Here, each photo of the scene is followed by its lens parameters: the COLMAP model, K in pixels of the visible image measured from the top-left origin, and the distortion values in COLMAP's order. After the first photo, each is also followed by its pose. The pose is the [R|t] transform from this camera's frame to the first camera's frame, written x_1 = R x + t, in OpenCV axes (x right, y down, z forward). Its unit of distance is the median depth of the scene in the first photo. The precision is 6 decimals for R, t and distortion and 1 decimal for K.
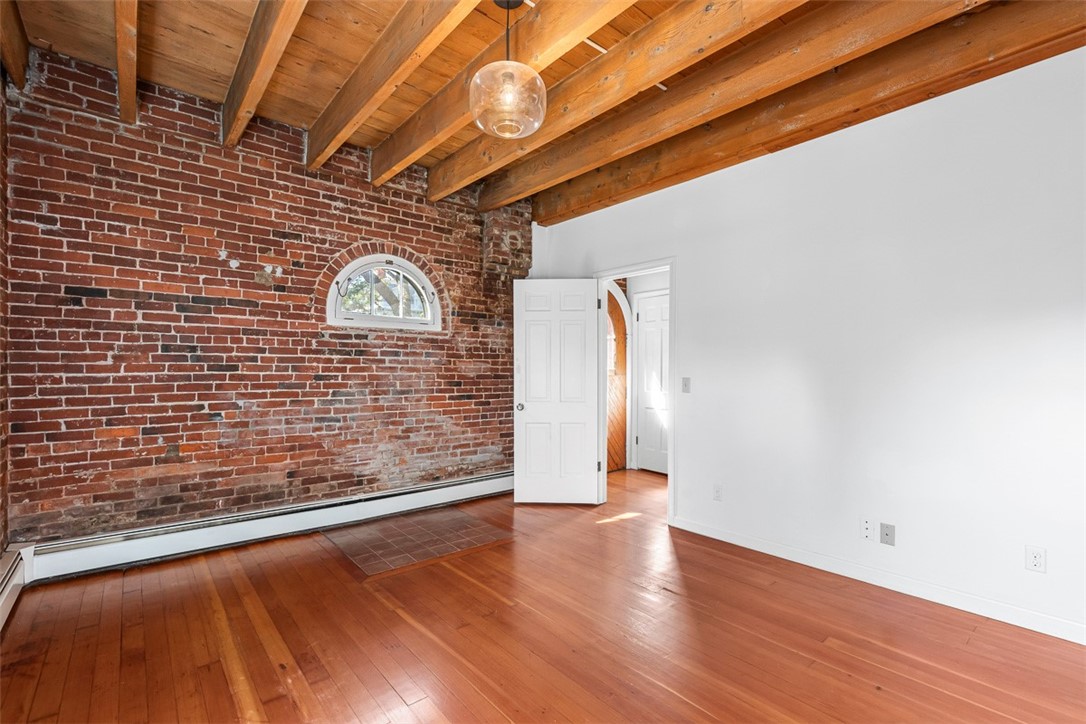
lens RADIAL K [[495.2, 0, 544.6], [0, 495.2, 365.3], [0, 0, 1]] dist [0.009440, -0.000925]
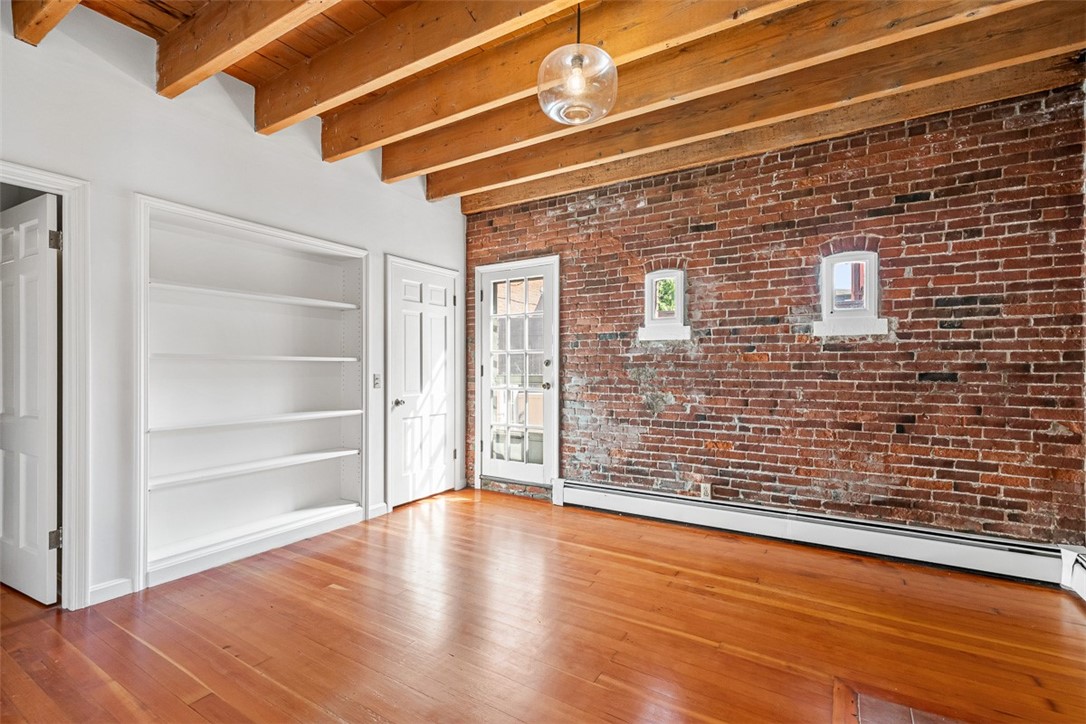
lens RADIAL K [[495.2, 0, 542.2], [0, 495.2, 362.7], [0, 0, 1]] dist [0.009440, -0.000925]
pose [[-0.948965, -0.003741, -0.315358, 0.299101], [0.000846, 0.999896, -0.014408, 0.019517], [0.315379, -0.013939, -0.948863, 1.968629]]
